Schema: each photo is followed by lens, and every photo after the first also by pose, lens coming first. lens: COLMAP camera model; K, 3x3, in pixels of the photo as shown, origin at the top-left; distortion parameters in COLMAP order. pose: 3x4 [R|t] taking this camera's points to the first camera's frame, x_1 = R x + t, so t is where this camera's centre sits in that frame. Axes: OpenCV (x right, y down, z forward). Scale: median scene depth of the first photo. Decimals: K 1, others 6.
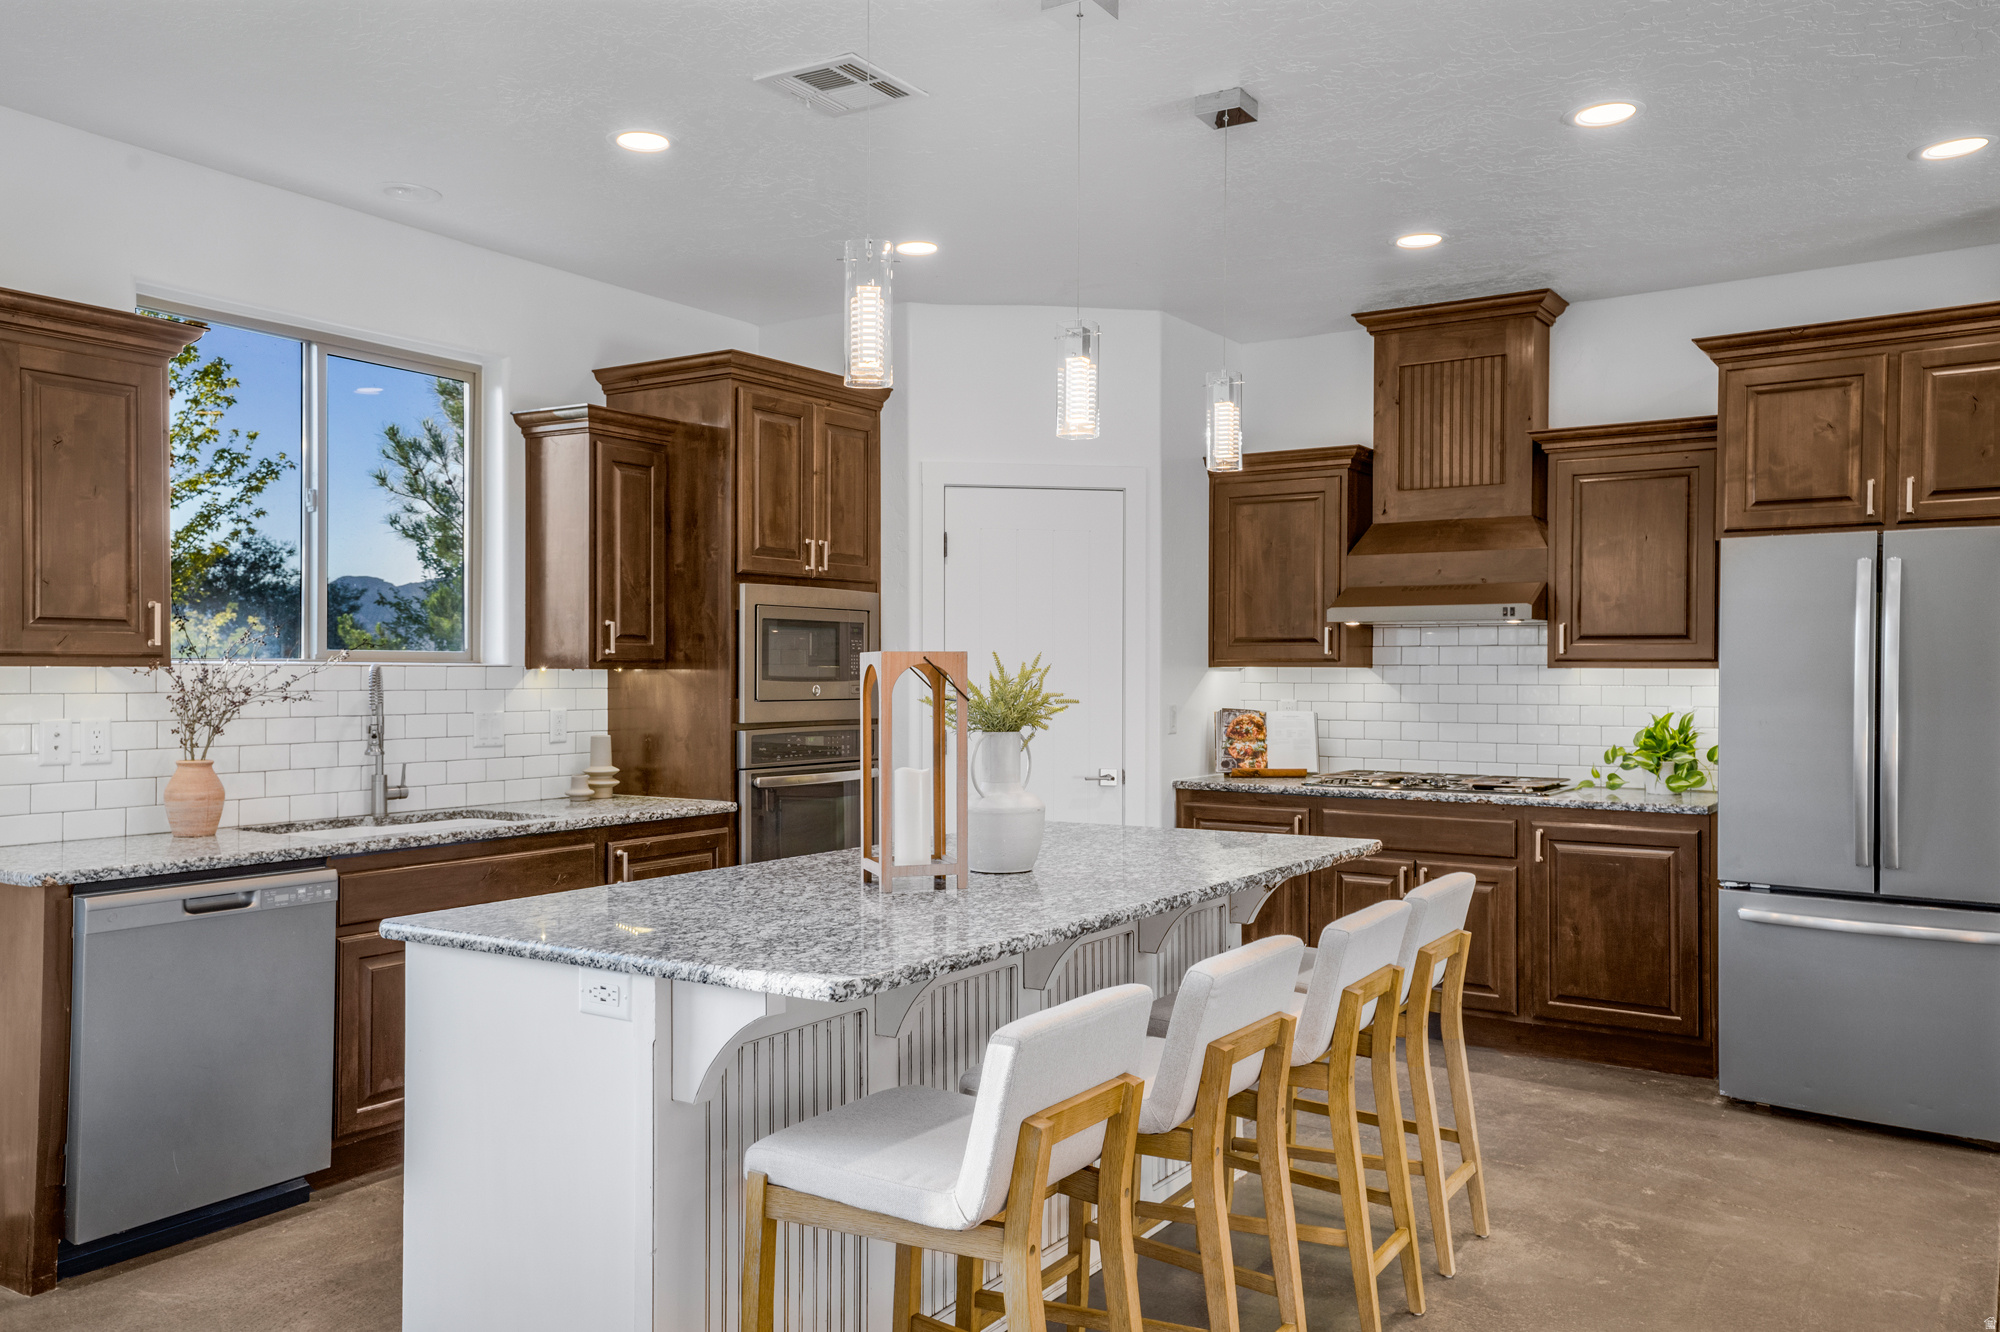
lens RADIAL K [[1586.9, 0, 994.0], [0, 1586.9, 635.2], [0, 0, 1]] dist [-0.005306, 0.075598]
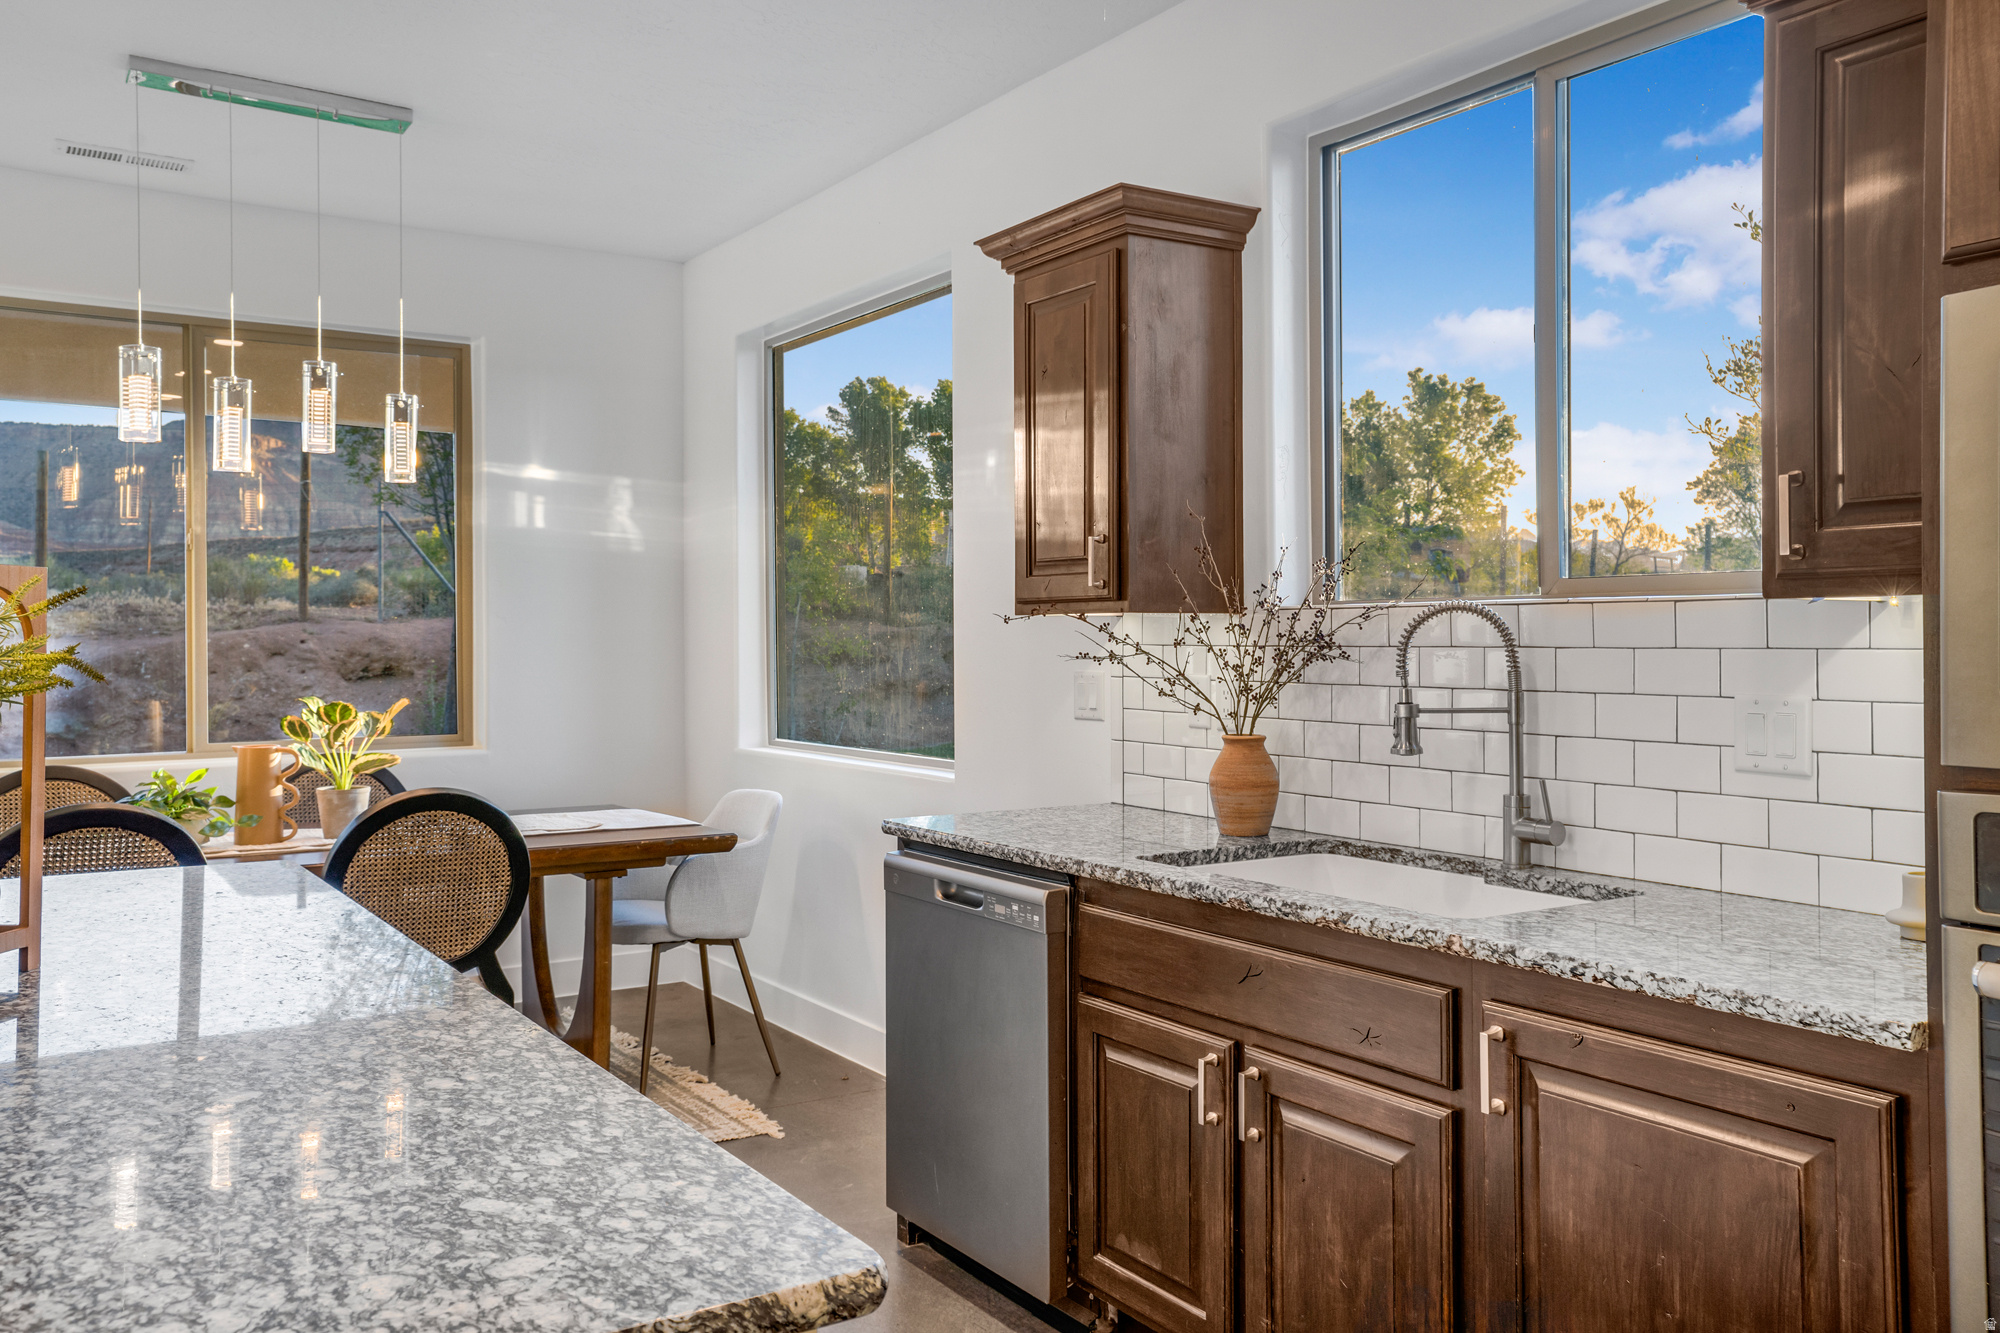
lens RADIAL K [[1586.9, 0, 994.0], [0, 1586.9, 635.7], [0, 0, 1]] dist [-0.005306, 0.075598]
pose [[-0.390221, -0.005976, -0.920702, 0.213874], [0.017672, 0.999746, -0.013979, 0.035959], [0.920552, -0.021726, -0.390017, 1.069066]]
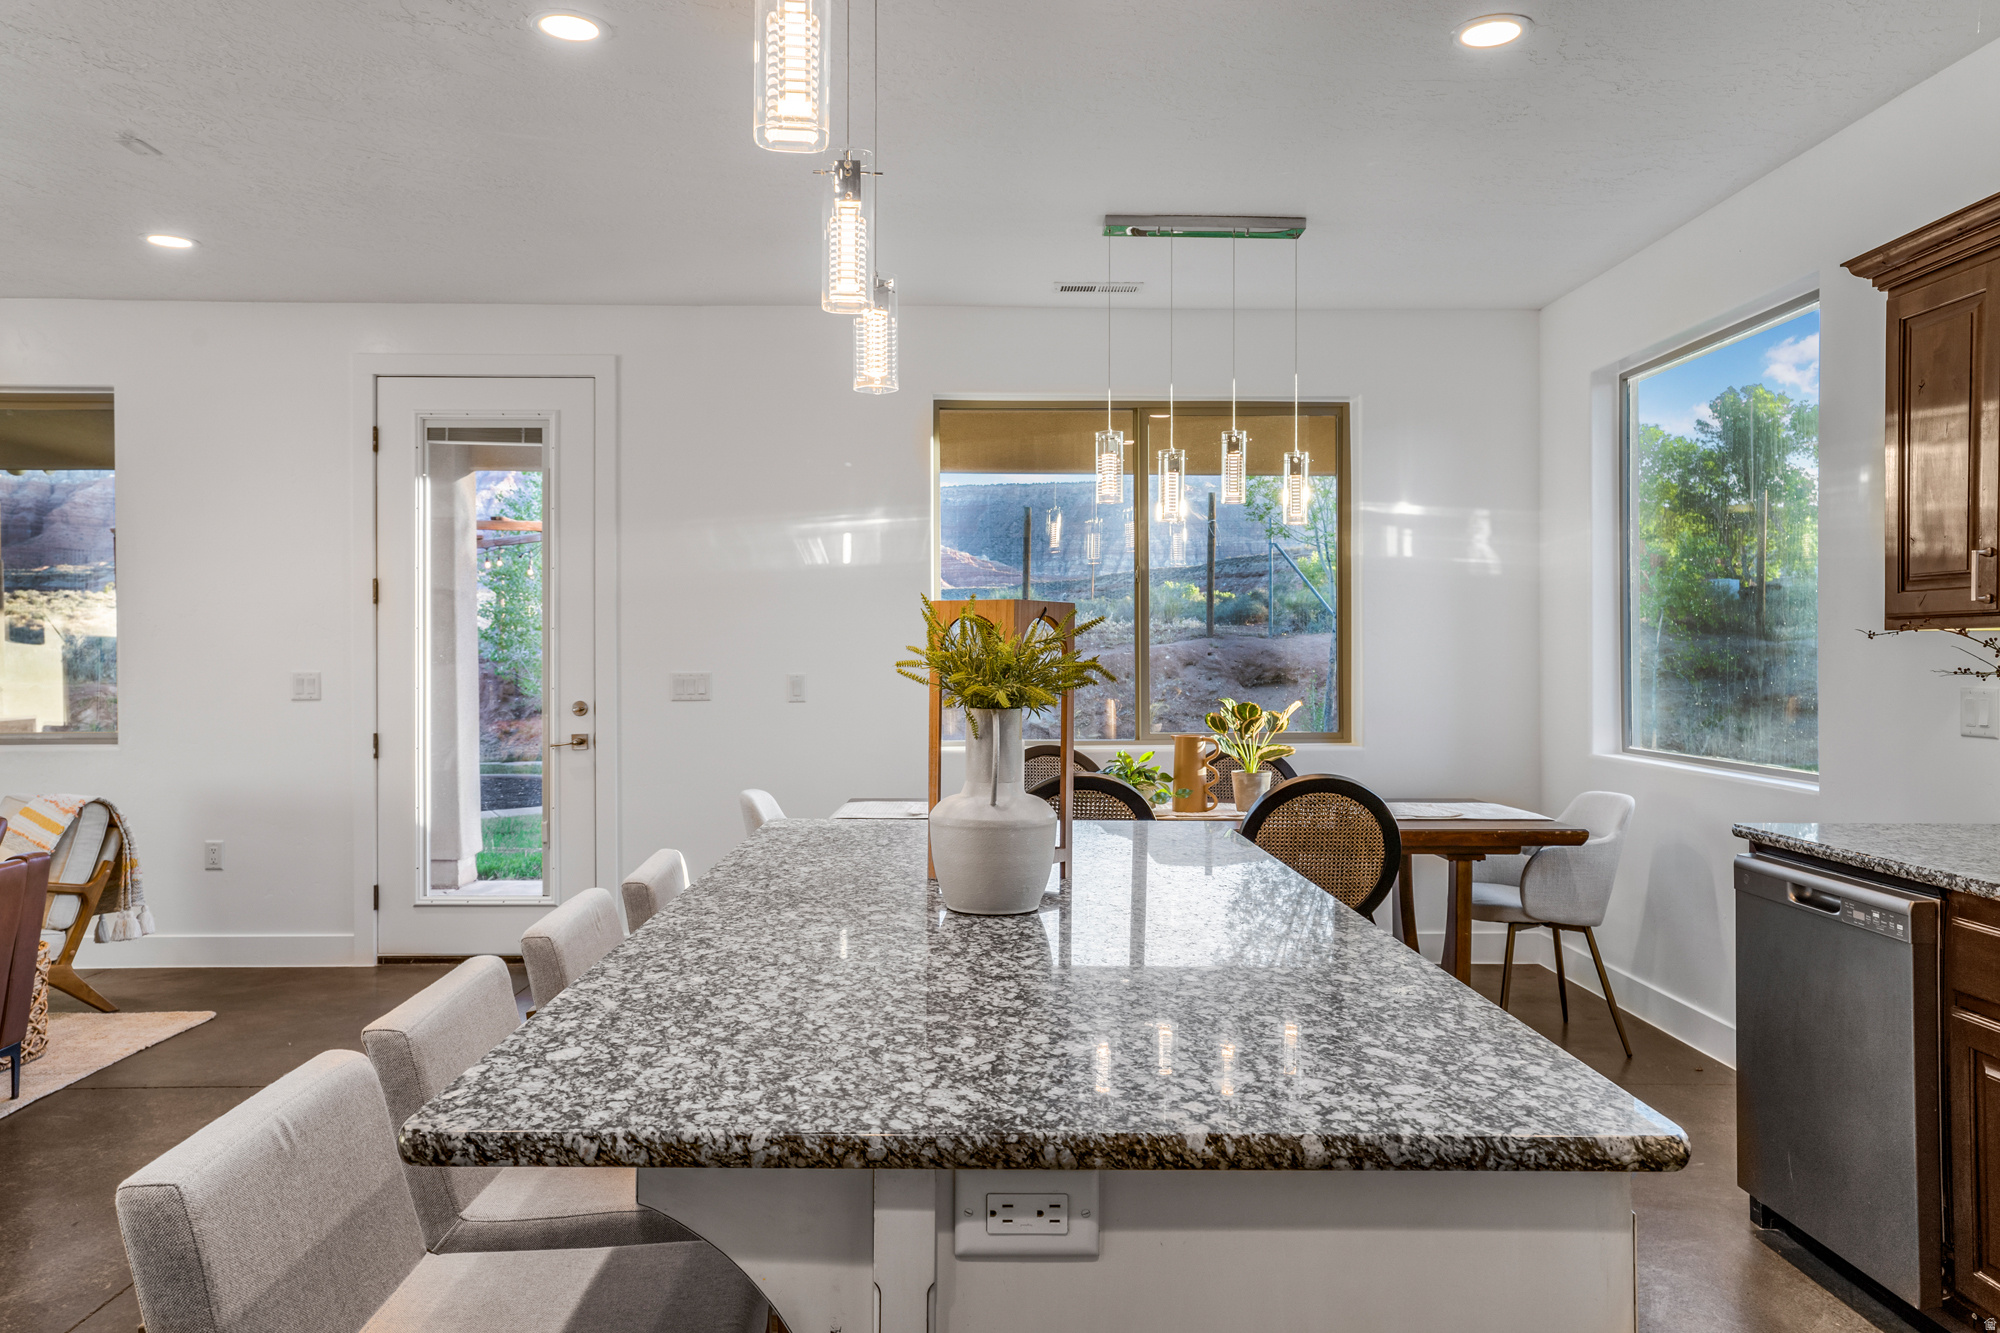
lens RADIAL K [[1451.4, 0, 987.4], [0, 1451.4, 654.5], [0, 0, 1]] dist [-0.002625, 0.051243]
pose [[-0.818988, -0.004724, -0.573792, 0.269591], [0.006271, 0.999833, -0.017182, 0.036734], [0.573777, -0.017670, -0.818821, 1.110763]]
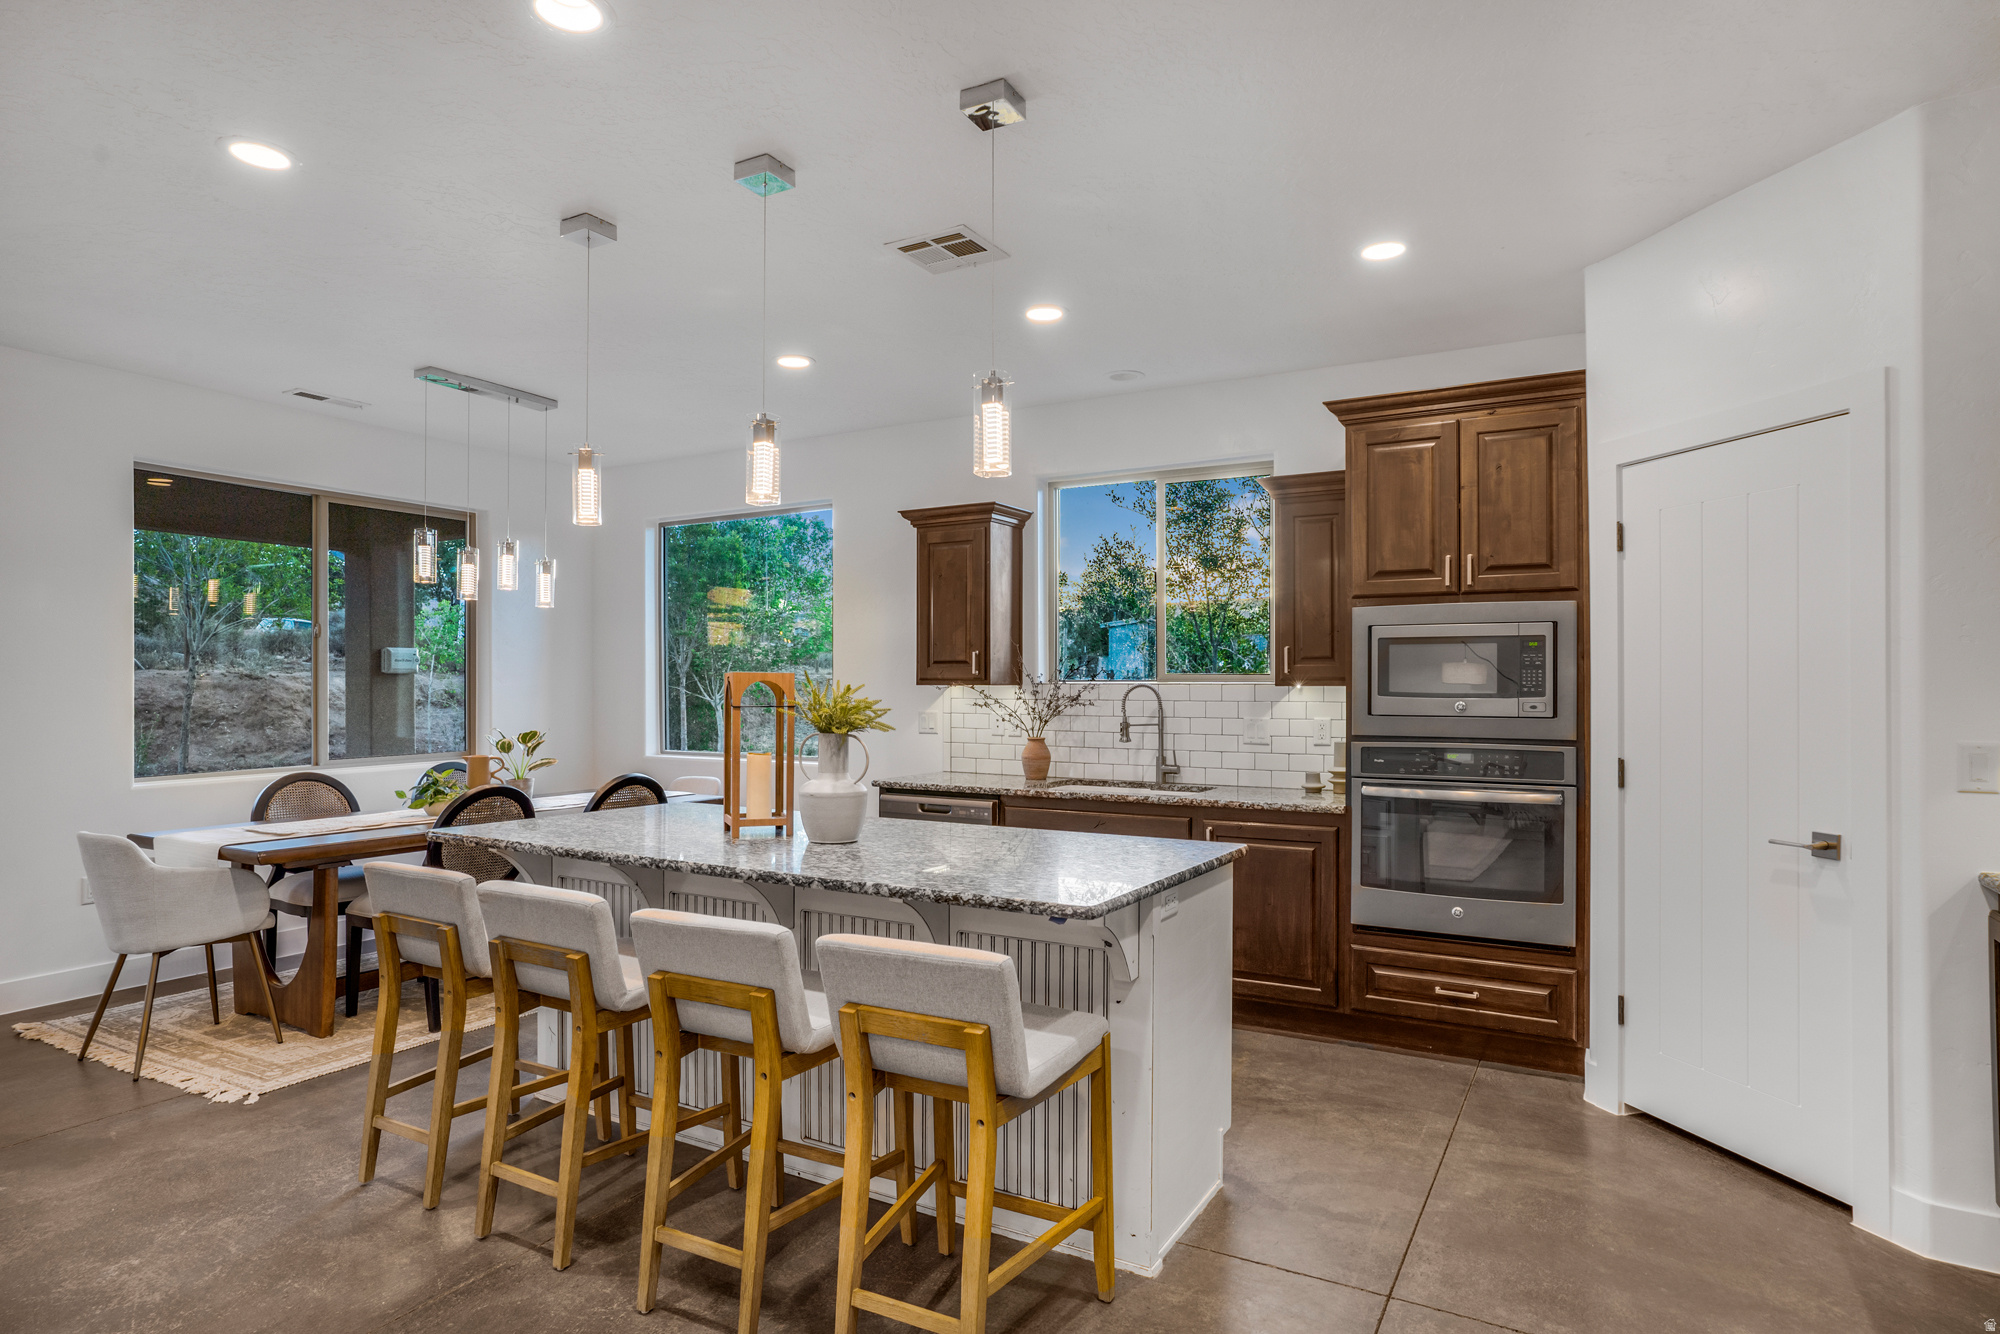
lens RADIAL K [[1106.8, 0, 995.5], [0, 1106.8, 691.9], [0, 0, 1]] dist [-0.001641, -0.000159]
pose [[0.072818, 0.000204, -0.997345, 0.665020], [0.018606, 0.999826, 0.001562, 0.022233], [0.997172, -0.018670, 0.072801, 0.780575]]
